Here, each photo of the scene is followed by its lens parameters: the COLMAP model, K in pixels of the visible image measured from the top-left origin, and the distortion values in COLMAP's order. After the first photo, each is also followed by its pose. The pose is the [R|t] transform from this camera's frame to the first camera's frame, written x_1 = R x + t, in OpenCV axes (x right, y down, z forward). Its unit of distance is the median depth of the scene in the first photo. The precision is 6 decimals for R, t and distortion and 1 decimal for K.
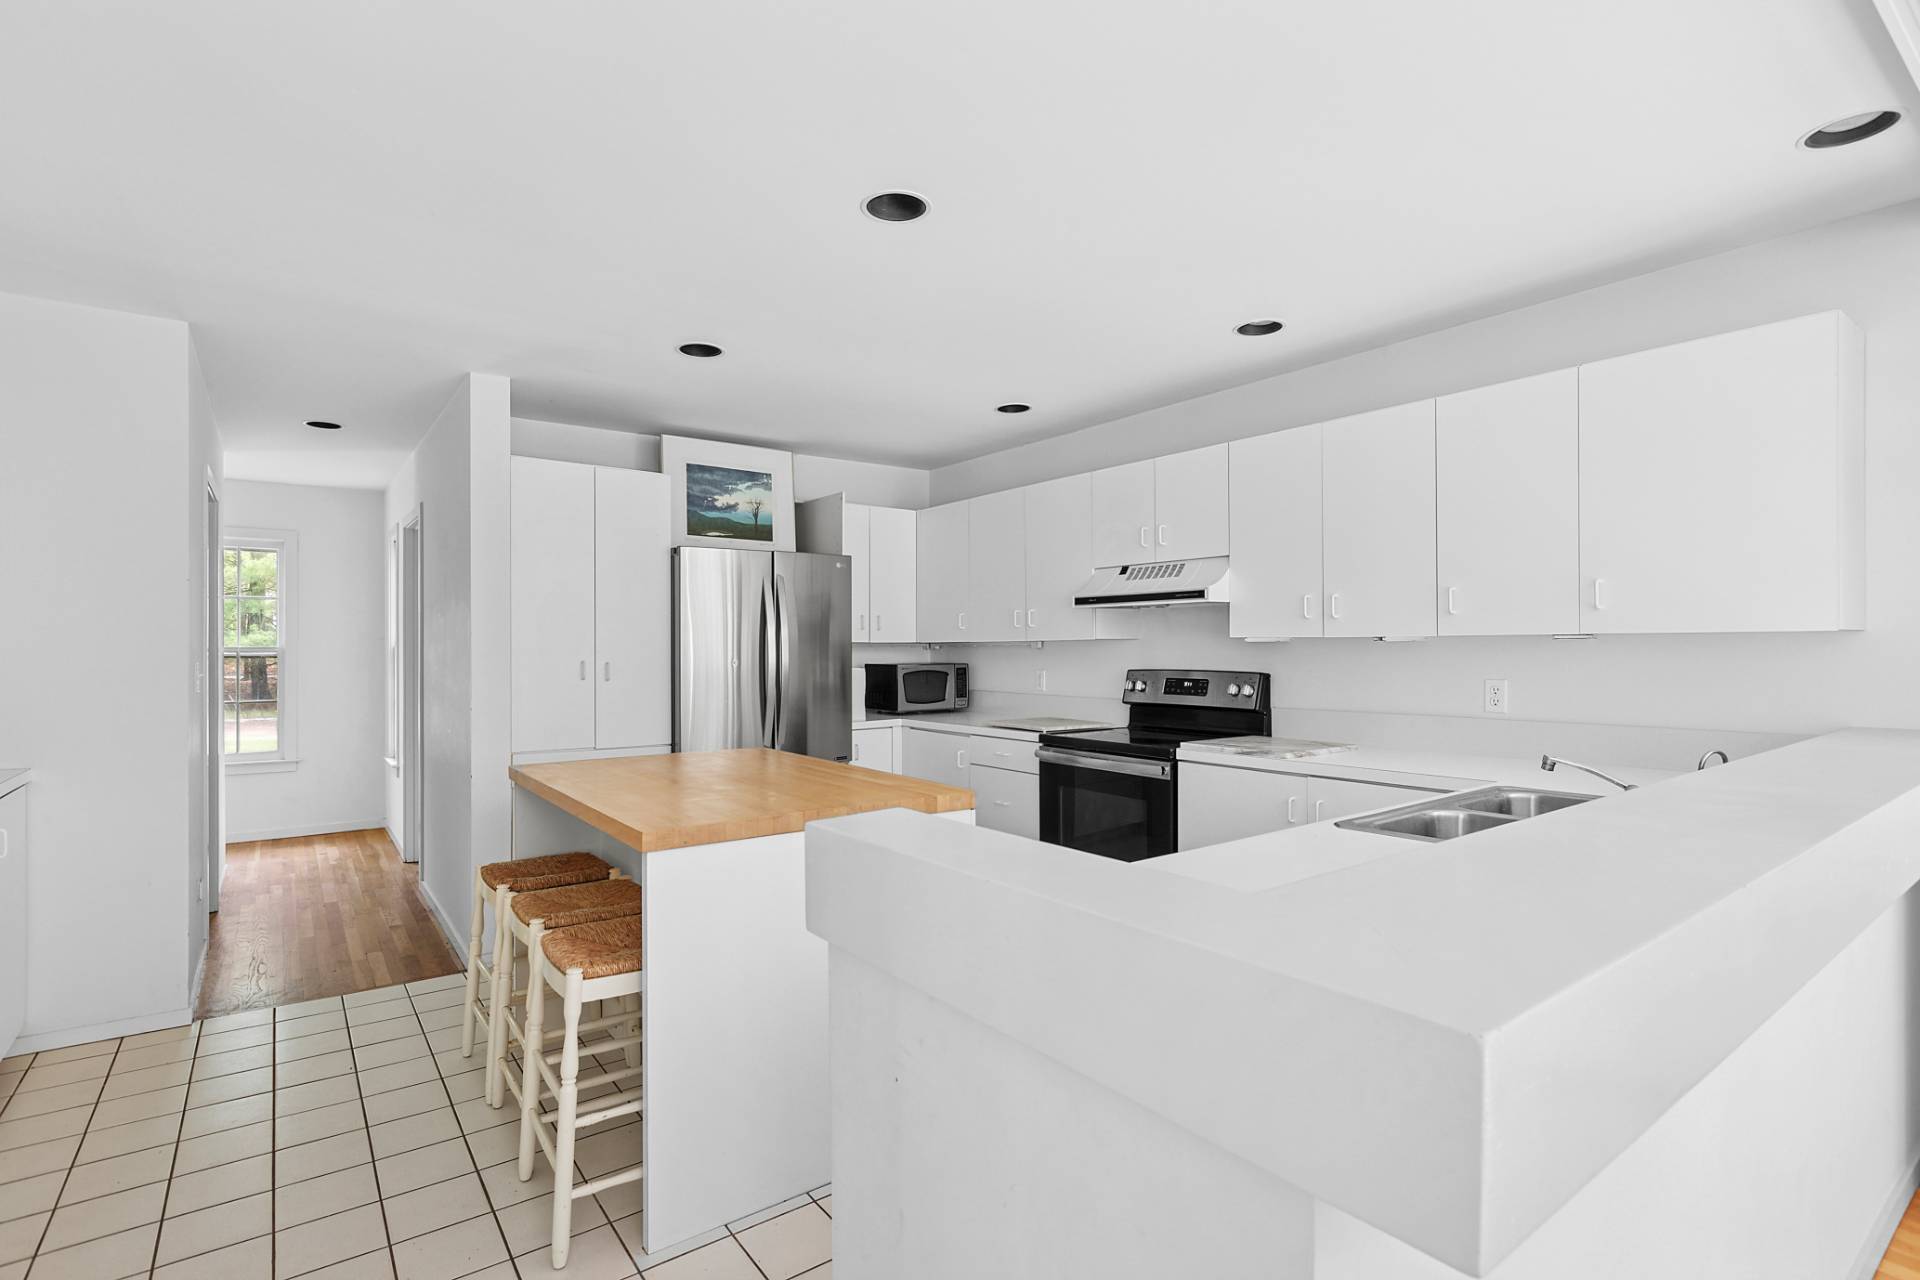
lens RADIAL K [[916.4, 0, 955.9], [0, 916.4, 643.9], [0, 0, 1]] dist [-0.001714, 0.000030]
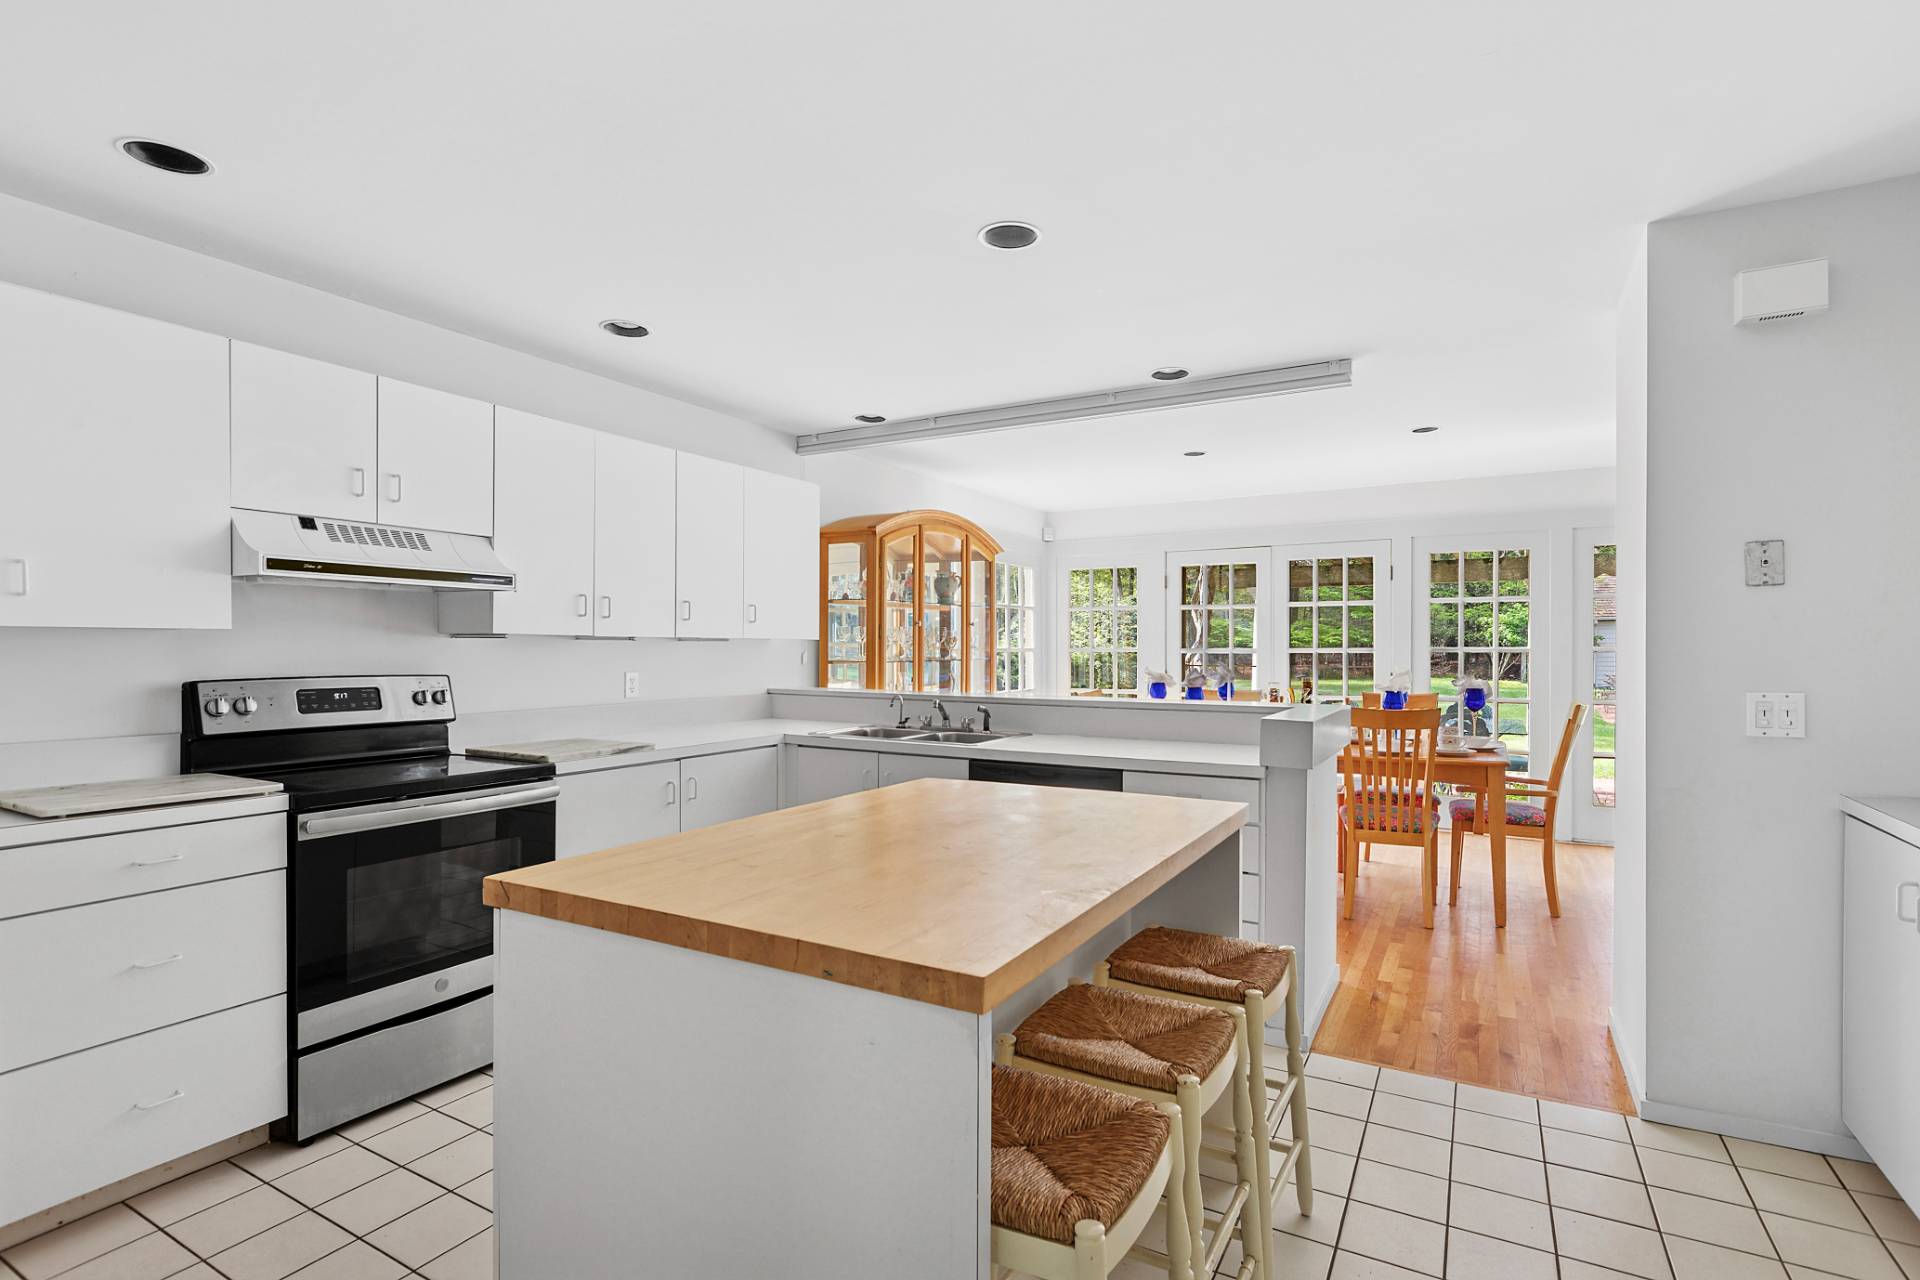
lens RADIAL K [[916.4, 0, 955.9], [0, 916.4, 643.9], [0, 0, 1]] dist [-0.001714, 0.000030]
pose [[-0.401110, -0.004936, 0.916017, -0.494974], [-0.017828, 0.999838, -0.002419, -0.002401], [-0.915857, -0.017301, -0.401133, 0.715890]]
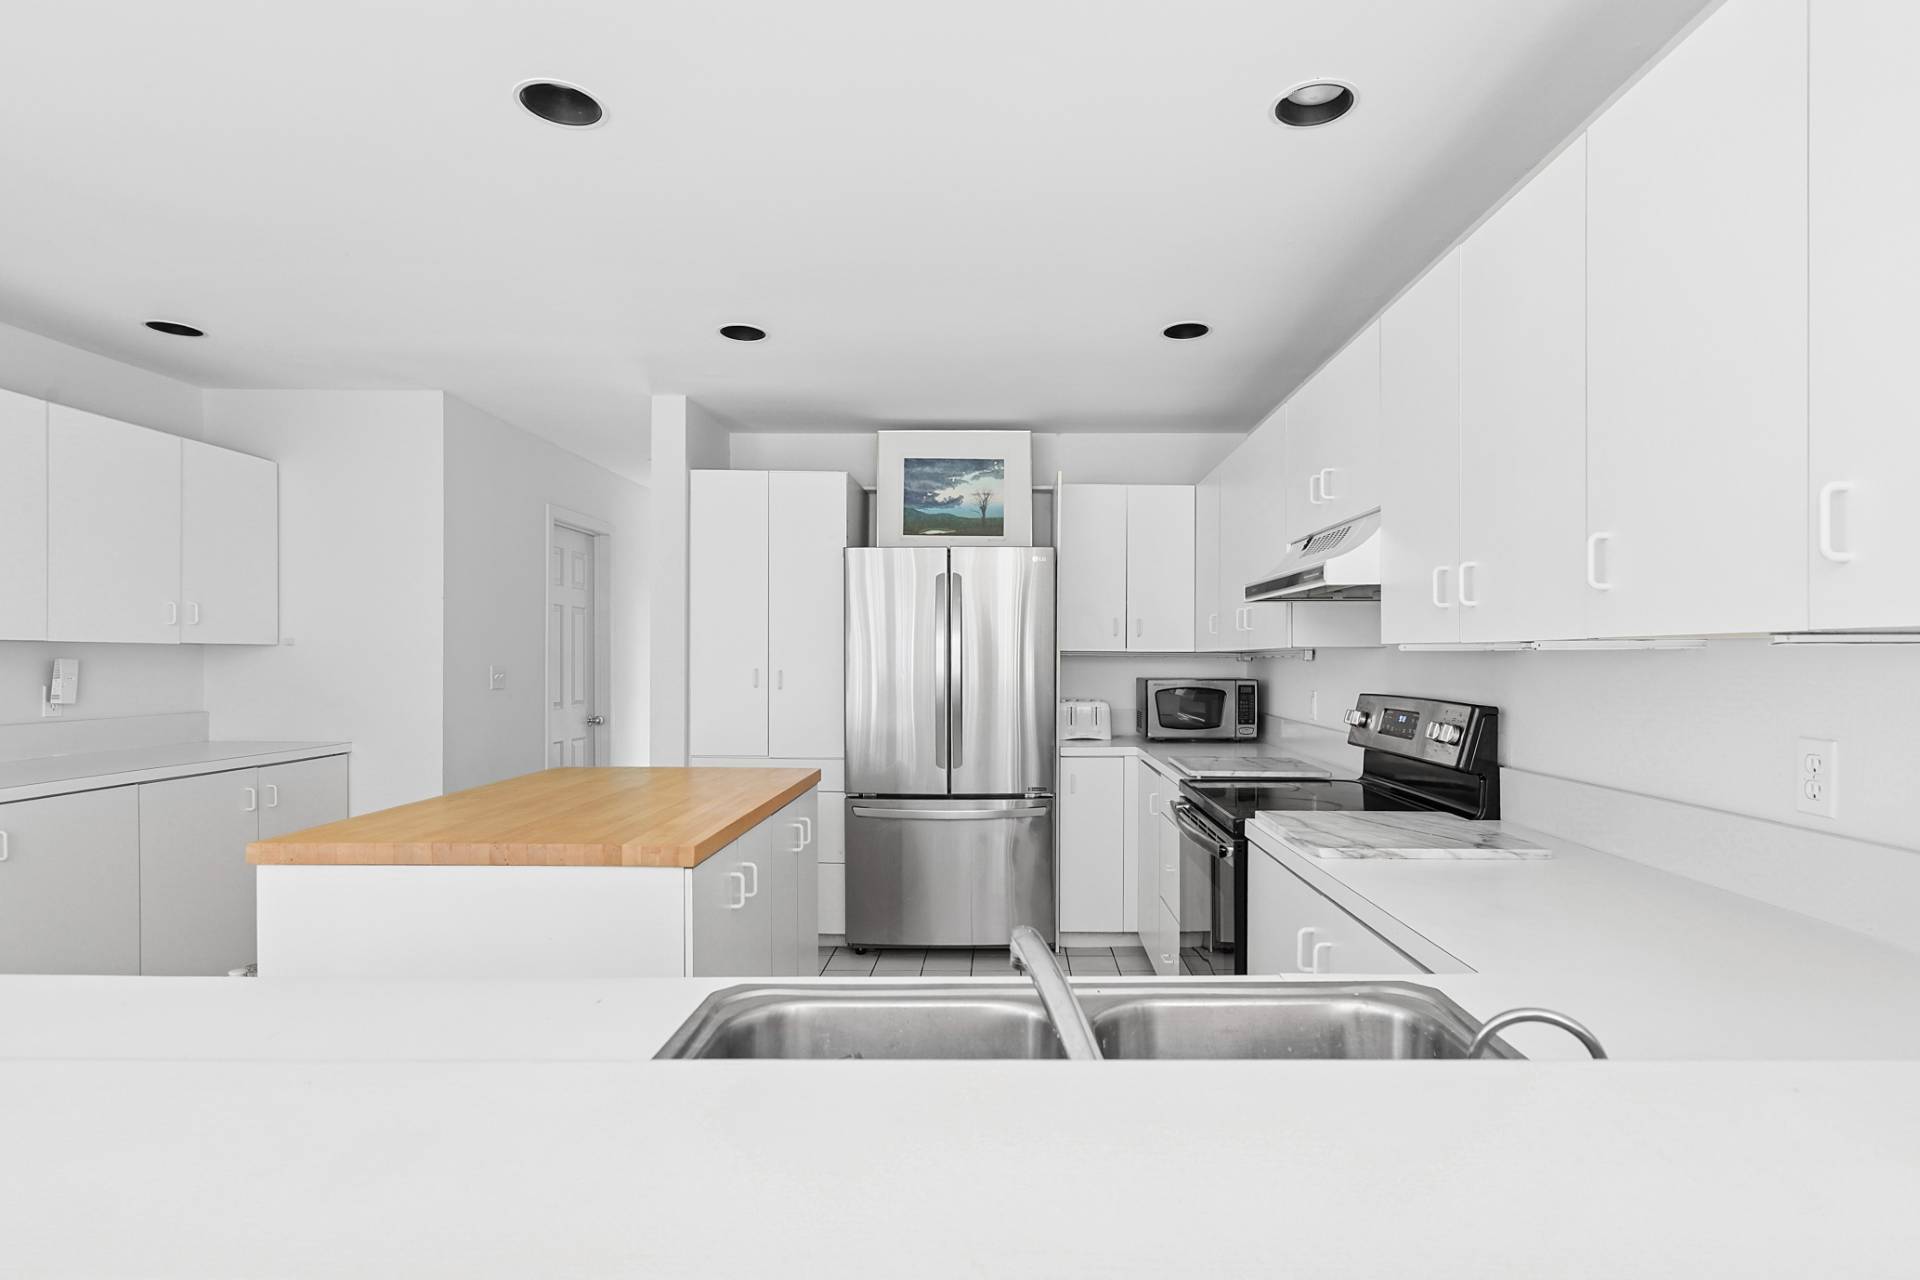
lens RADIAL K [[961.8, 0, 971.3], [0, 961.8, 660.4], [0, 0, 1]] dist [0.001288, 0.000480]
pose [[0.799596, 0.009198, -0.600468, 0.346091], [-0.005575, 0.999953, 0.007893, 0.000284], [0.600513, -0.002963, 0.799610, 0.254598]]
